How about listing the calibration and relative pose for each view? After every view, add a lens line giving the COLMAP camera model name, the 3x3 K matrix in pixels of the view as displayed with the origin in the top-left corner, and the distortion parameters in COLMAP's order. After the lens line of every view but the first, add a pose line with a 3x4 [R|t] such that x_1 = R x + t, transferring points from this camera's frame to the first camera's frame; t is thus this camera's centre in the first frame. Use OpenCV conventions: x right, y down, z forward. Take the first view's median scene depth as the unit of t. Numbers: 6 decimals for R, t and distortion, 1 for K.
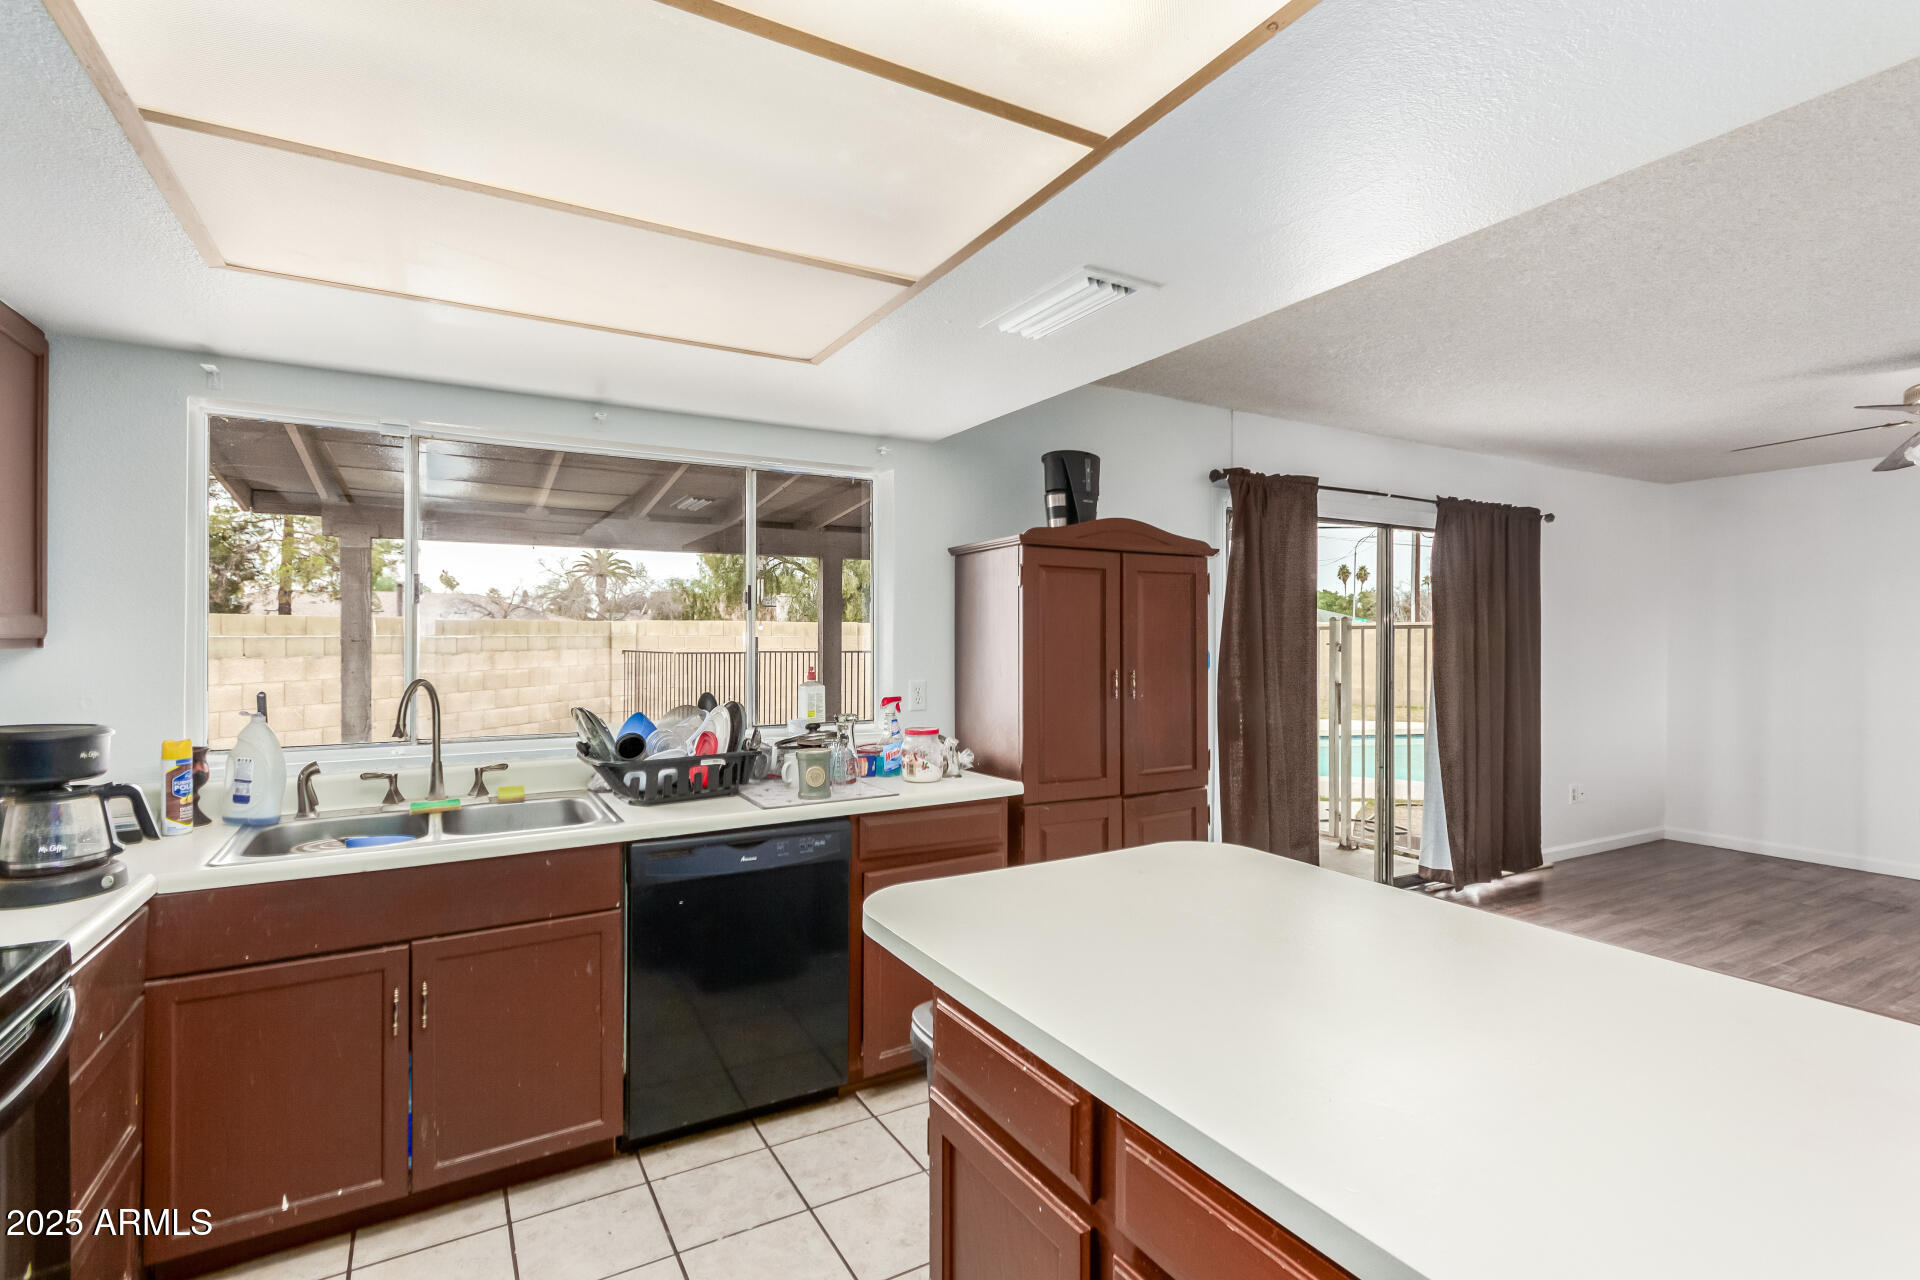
lens RADIAL K [[905.6, 0, 957.7], [0, 905.6, 638.5], [0, 0, 1]] dist [0.004203, 0.001142]
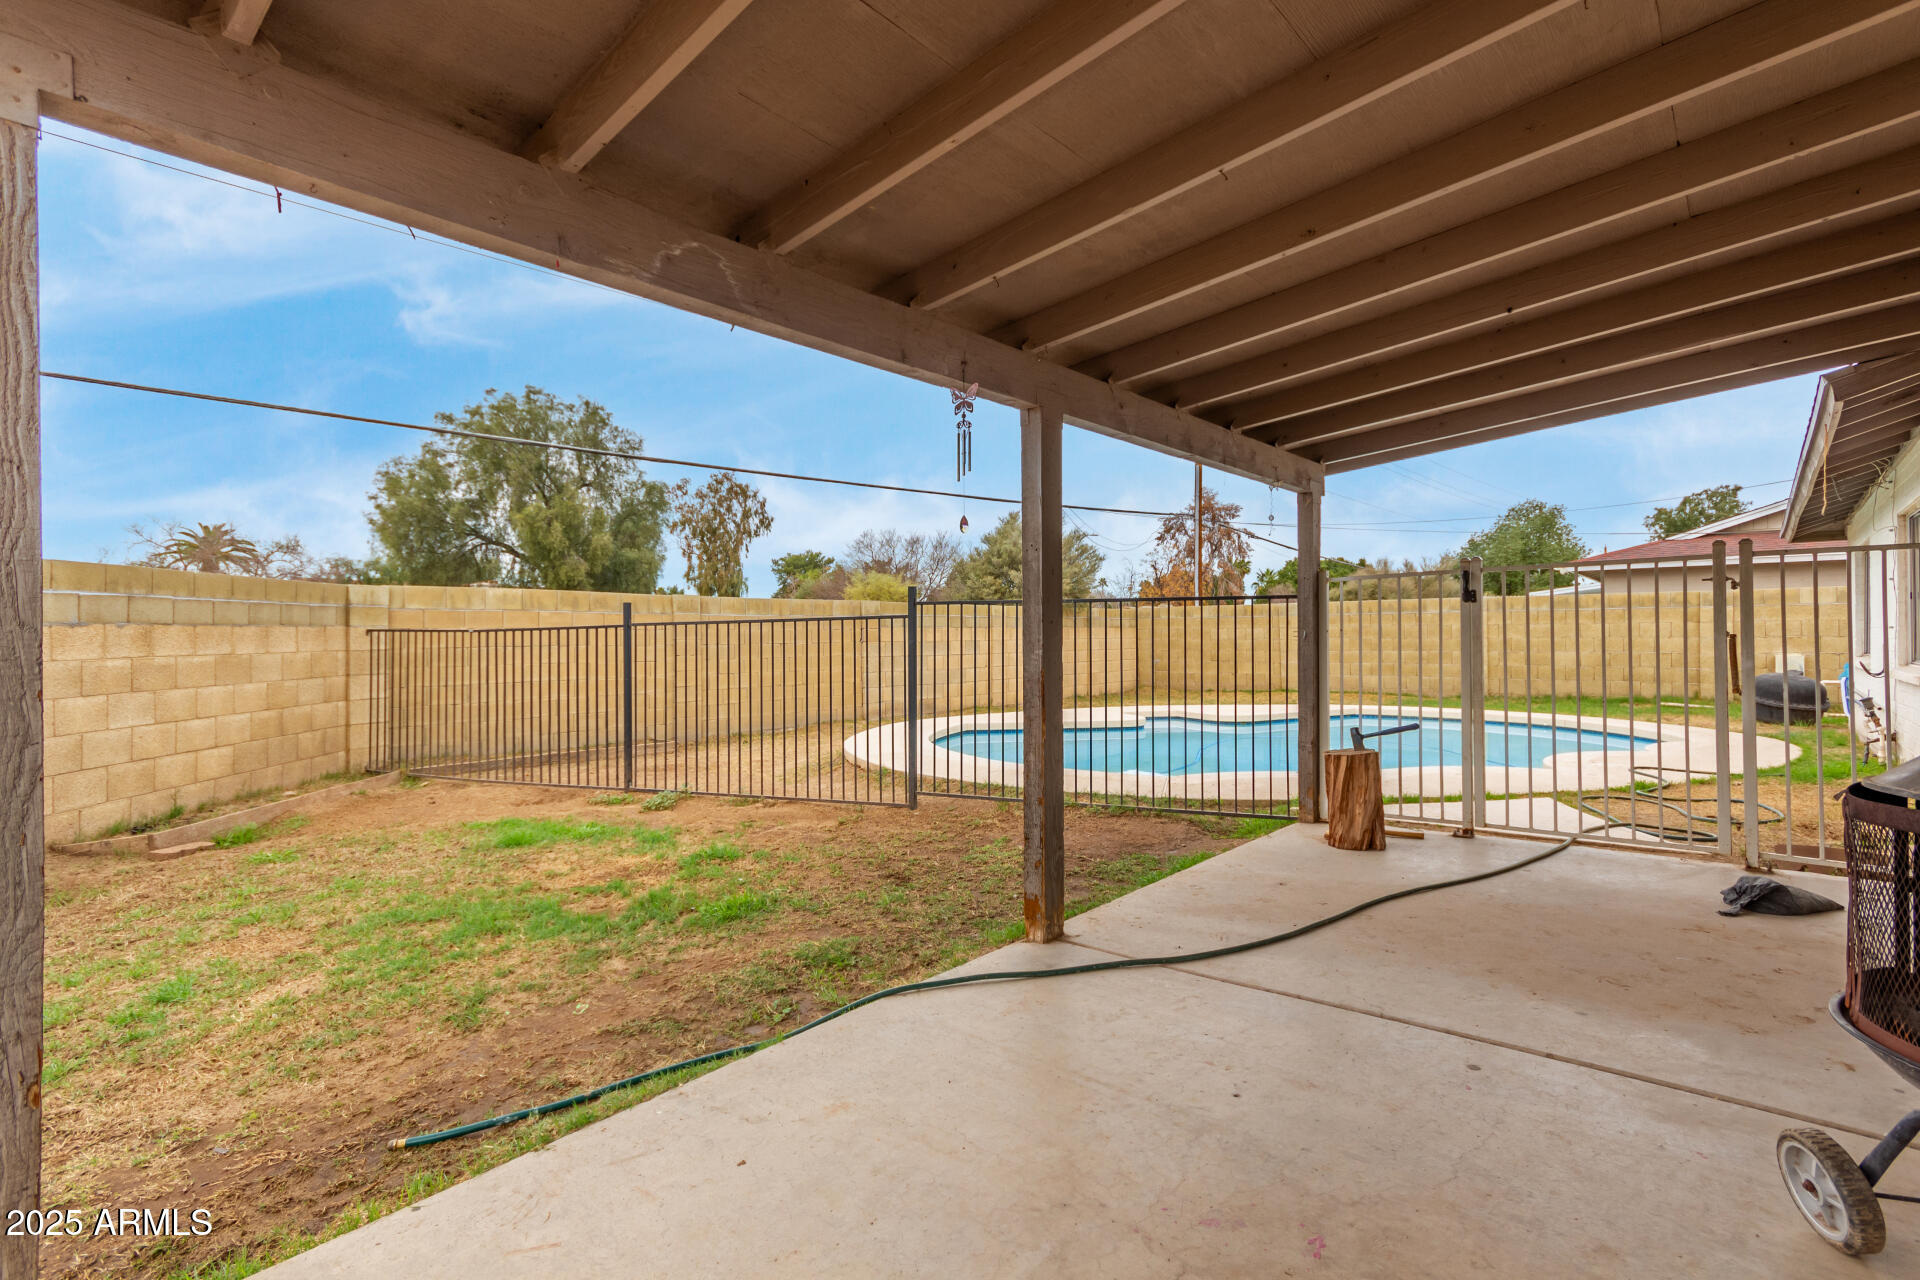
lens RADIAL K [[905.6, 0, 962.5], [0, 905.6, 627.1], [0, 0, 1]] dist [0.004203, 0.001142]
pose [[0.951010, -0.003195, 0.309142, -0.185007], [0.005127, 0.999972, -0.005437, 0.019674], [-0.309116, 0.006756, 0.951000, 0.273443]]
